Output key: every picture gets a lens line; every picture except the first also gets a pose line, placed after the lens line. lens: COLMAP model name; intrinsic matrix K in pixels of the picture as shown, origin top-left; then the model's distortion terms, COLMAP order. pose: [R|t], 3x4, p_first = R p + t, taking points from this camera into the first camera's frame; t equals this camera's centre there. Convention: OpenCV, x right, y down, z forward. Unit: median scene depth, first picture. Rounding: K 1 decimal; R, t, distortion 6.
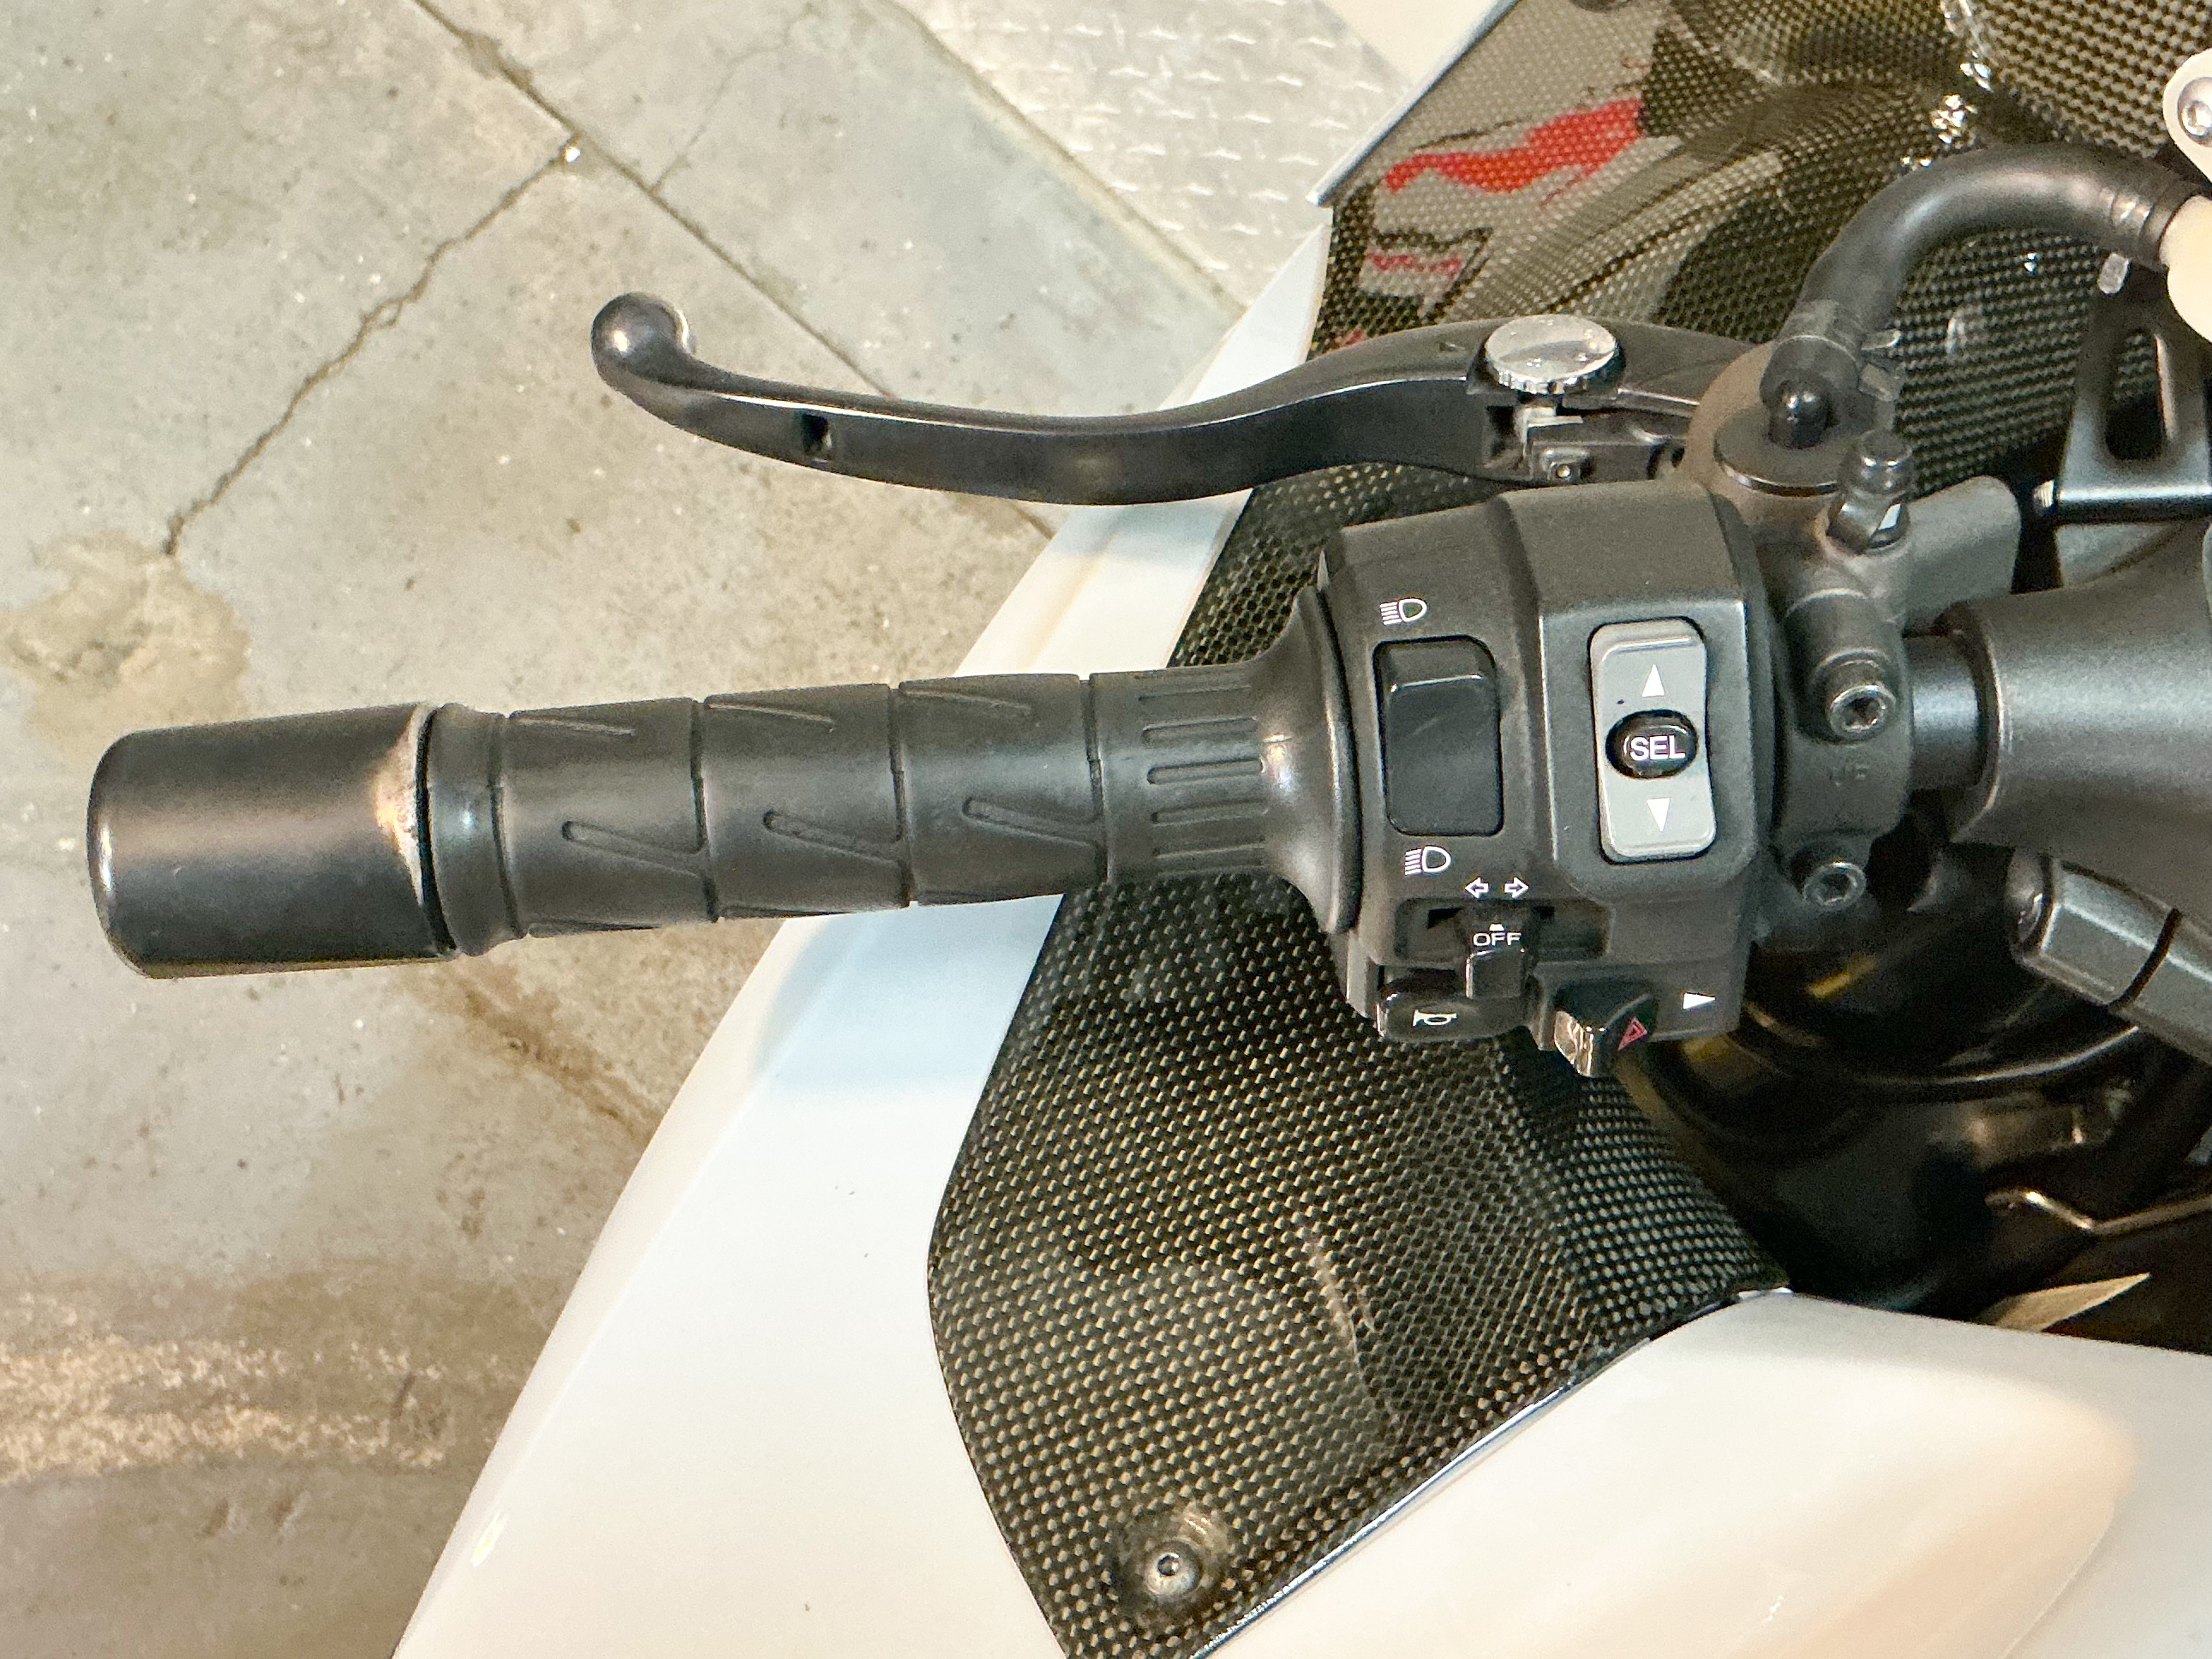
lens RADIAL K [[2847.1, 0, 1098.2], [0, 2847.1, 830.0], [0, 0, 1]] dist [0.020596, 0.013334]
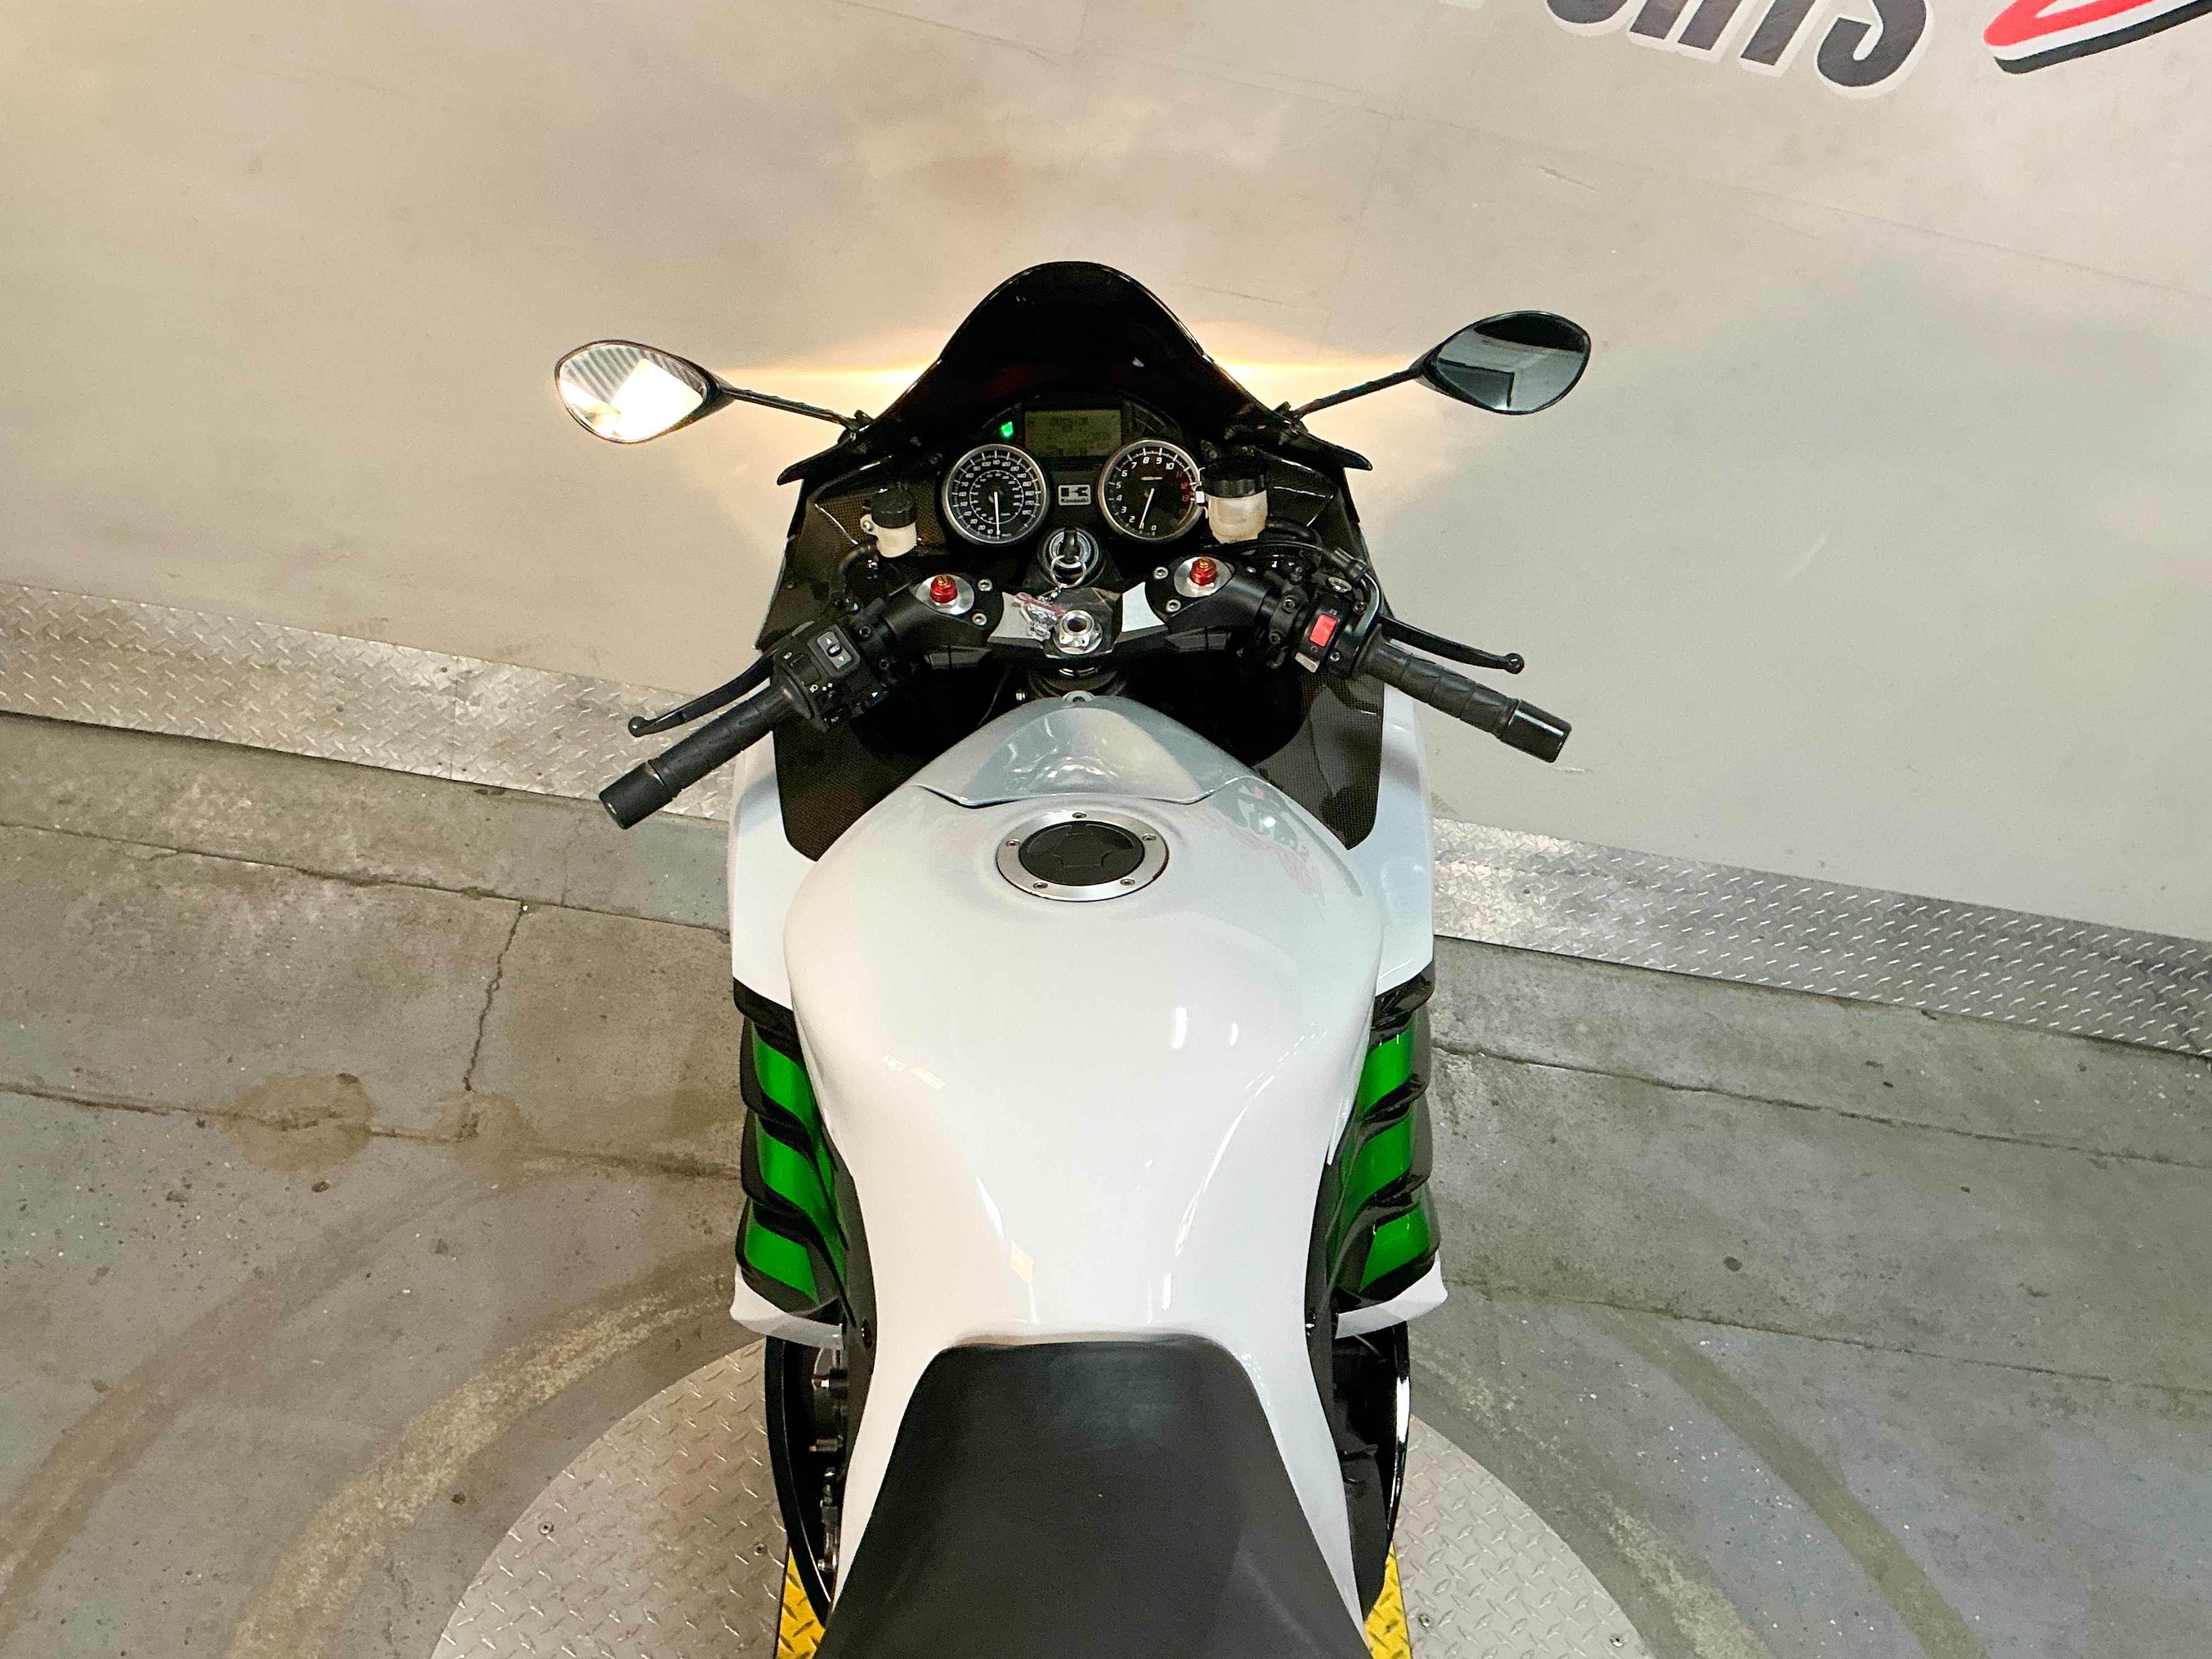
lens RADIAL K [[2122.4, 0, 1106.0], [0, 2122.4, 829.5], [0, 0, 1]] dist [0.176433, -0.427335]
pose [[0.837304, -0.507086, 0.204419, -0.127343], [0.544620, 0.806451, -0.230274, 0.471397], [-0.048085, 0.304140, 0.951413, -0.929318]]
